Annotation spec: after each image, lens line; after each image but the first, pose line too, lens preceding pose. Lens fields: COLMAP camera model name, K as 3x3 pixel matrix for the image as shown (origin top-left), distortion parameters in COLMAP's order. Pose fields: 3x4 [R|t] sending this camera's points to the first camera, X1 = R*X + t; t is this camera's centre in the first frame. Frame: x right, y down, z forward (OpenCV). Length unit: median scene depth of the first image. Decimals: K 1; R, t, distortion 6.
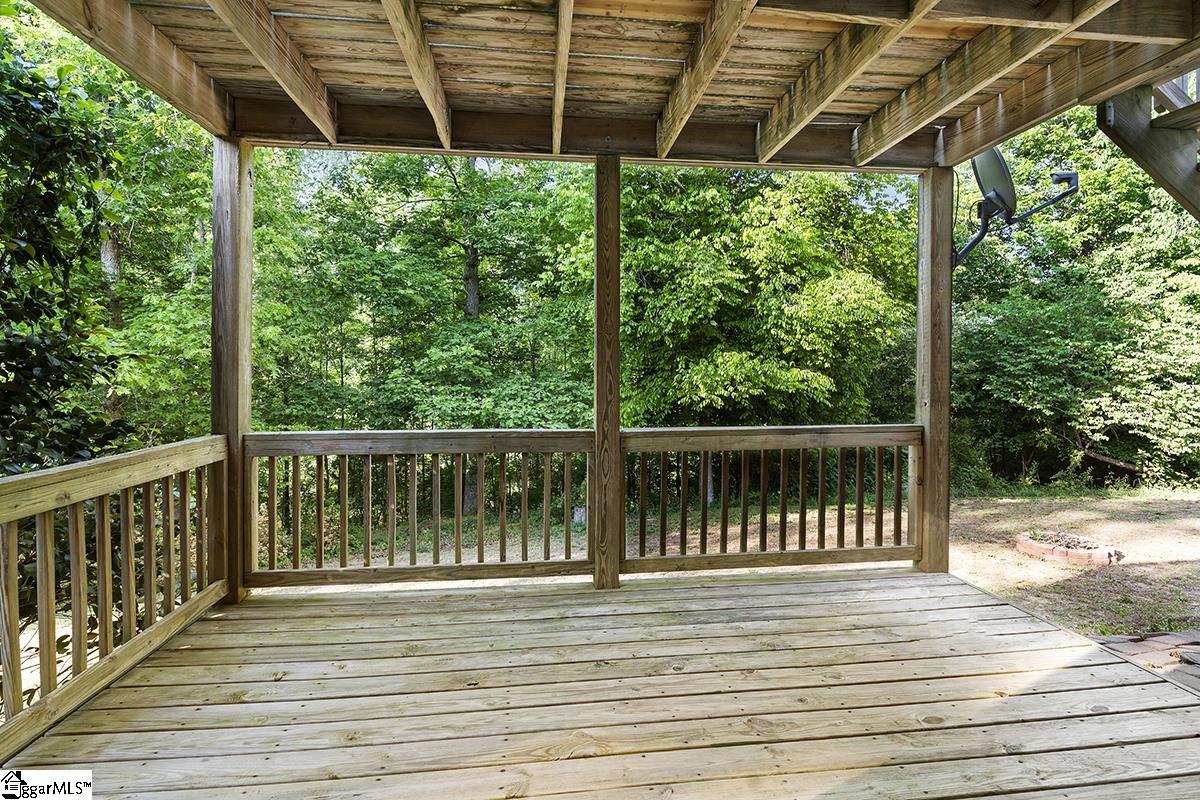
lens RADIAL K [[551.7, 0, 596.7], [0, 551.7, 379.3], [0, 0, 1]] dist [-0.007621, 0.002372]
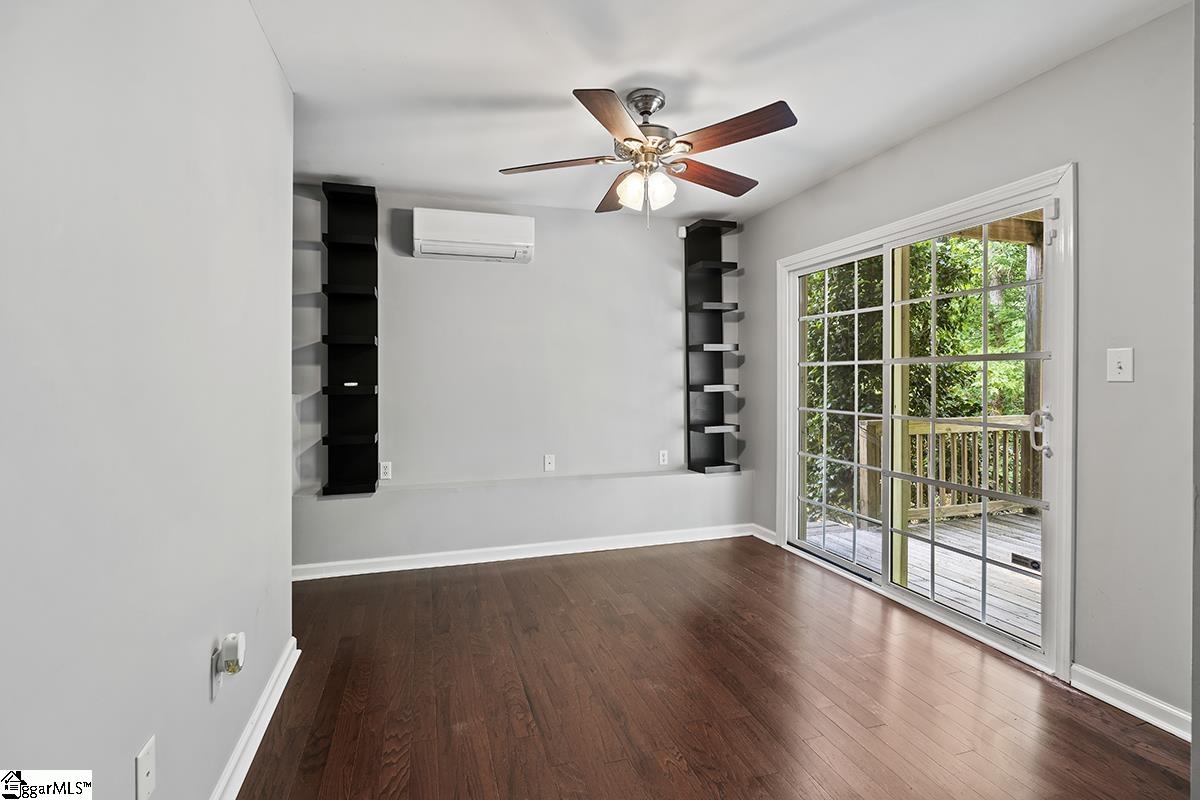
lens RADIAL K [[551.7, 0, 583.2], [0, 551.7, 378.8], [0, 0, 1]] dist [-0.007621, 0.002372]
pose [[0.188020, -0.000694, -0.982165, 0.814057], [-0.010384, 0.999942, -0.002694, 0.006286], [0.982110, 0.010706, 0.188002, -0.767855]]
